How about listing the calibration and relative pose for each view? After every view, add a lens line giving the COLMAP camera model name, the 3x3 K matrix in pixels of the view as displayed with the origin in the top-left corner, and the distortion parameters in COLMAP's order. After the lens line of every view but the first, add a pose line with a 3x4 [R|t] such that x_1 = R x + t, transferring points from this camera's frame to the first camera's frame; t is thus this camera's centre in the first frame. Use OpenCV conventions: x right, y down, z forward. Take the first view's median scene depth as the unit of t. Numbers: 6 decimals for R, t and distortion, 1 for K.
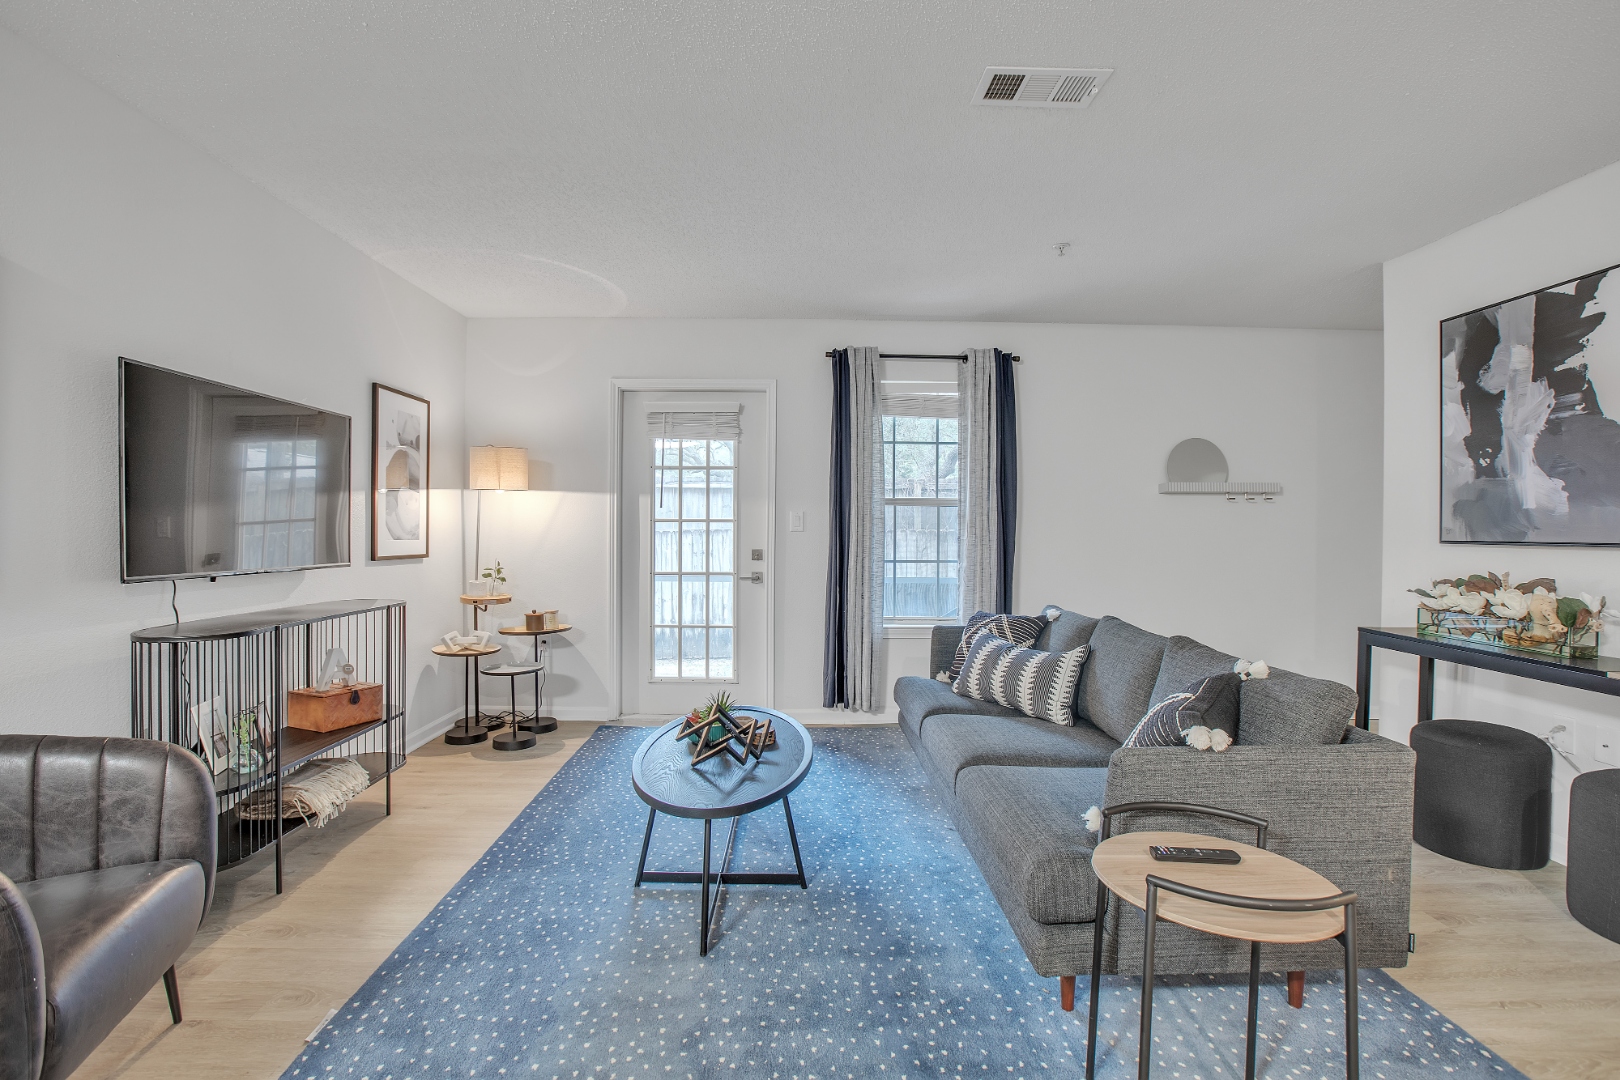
lens RADIAL K [[747.7, 0, 796.6], [0, 747.7, 542.3], [0, 0, 1]] dist [-0.017917, 0.005100]
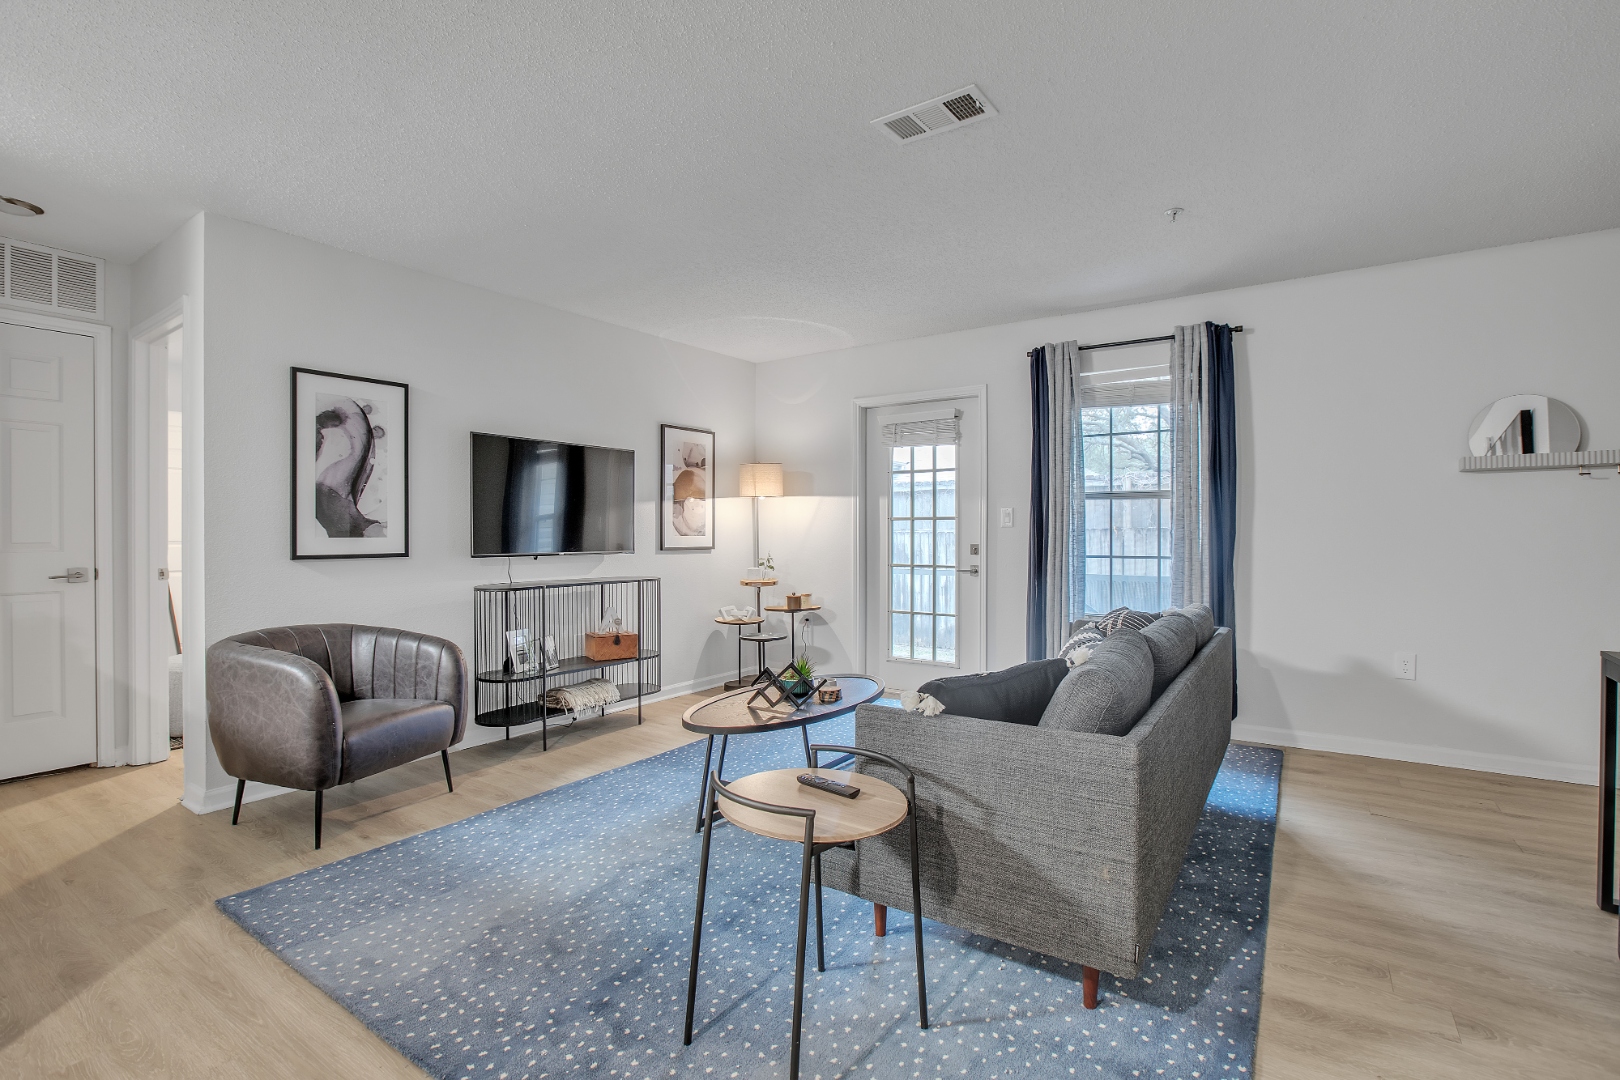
lens RADIAL K [[747.7, 0, 806.4], [0, 747.7, 535.0], [0, 0, 1]] dist [-0.017917, 0.005100]
pose [[0.827660, -0.005844, -0.561200, 0.366685], [-0.002474, 0.999898, -0.014061, 0.012351], [0.561225, 0.013026, 0.827561, -0.016420]]
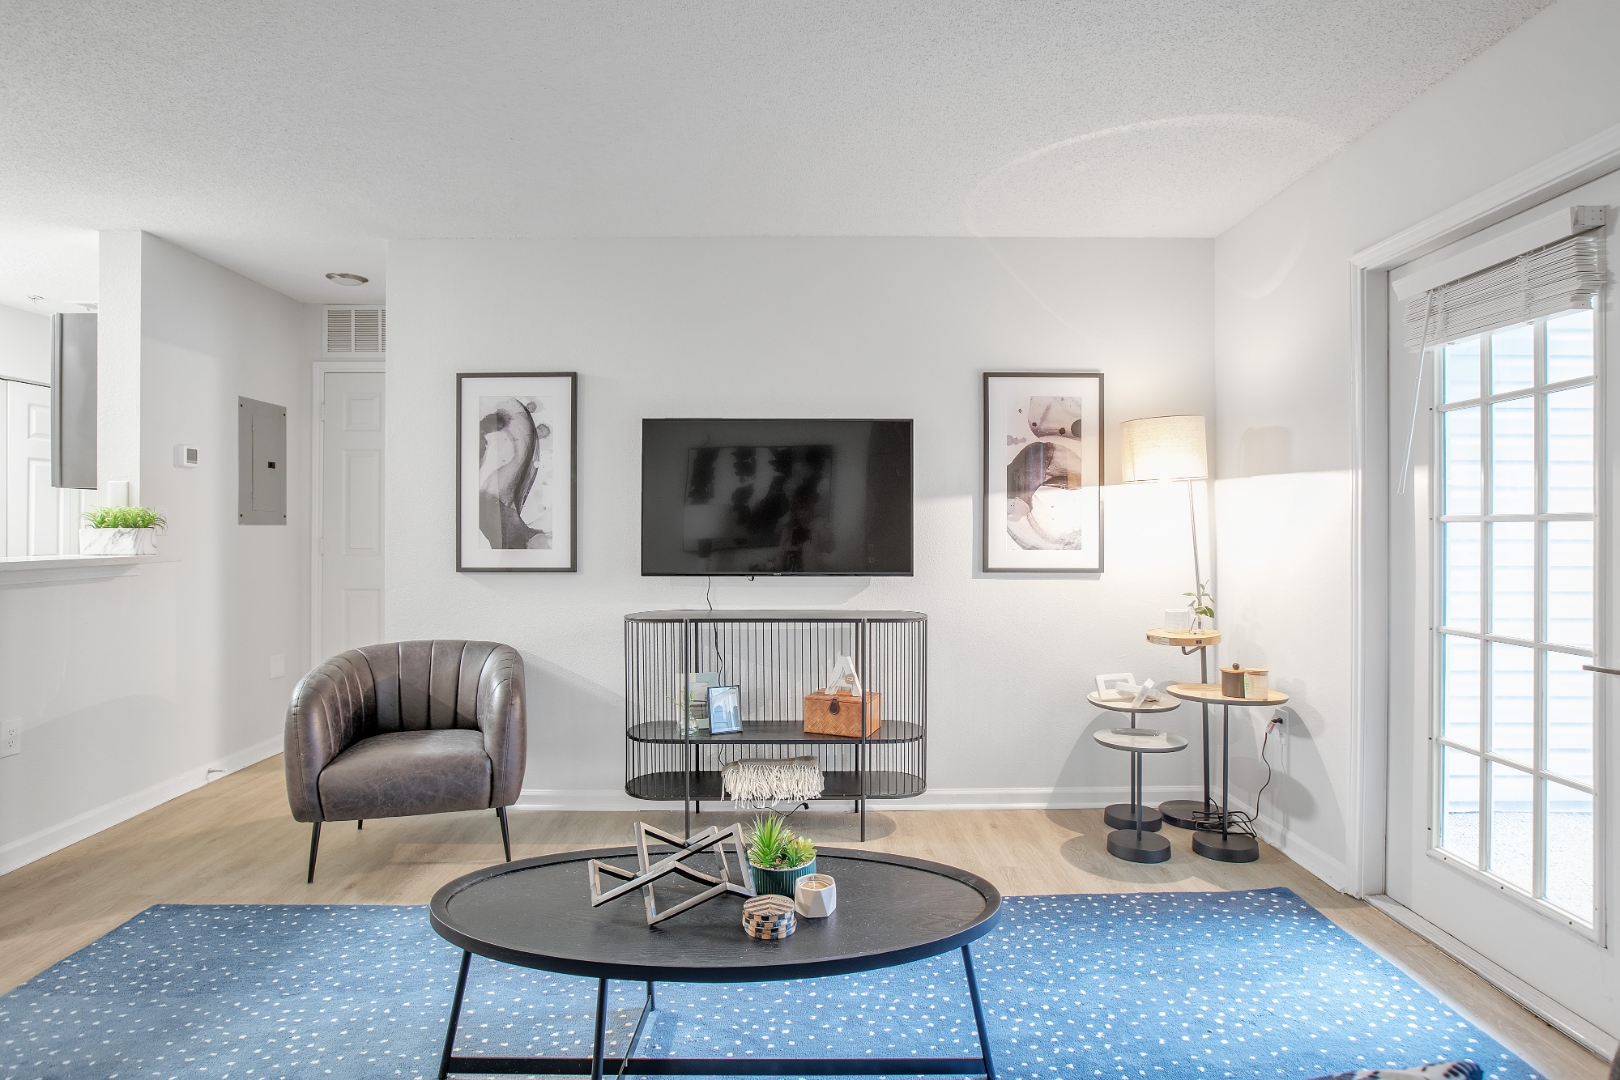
lens RADIAL K [[821.5, 0, 825.9], [0, 821.5, 537.1], [0, 0, 1]] dist [-0.030160, 0.002138]
pose [[0.034865, 0.001834, -0.999390, 0.330563], [-0.017260, 0.999850, 0.001233, -0.012415], [0.999243, 0.017206, 0.034891, 0.629136]]
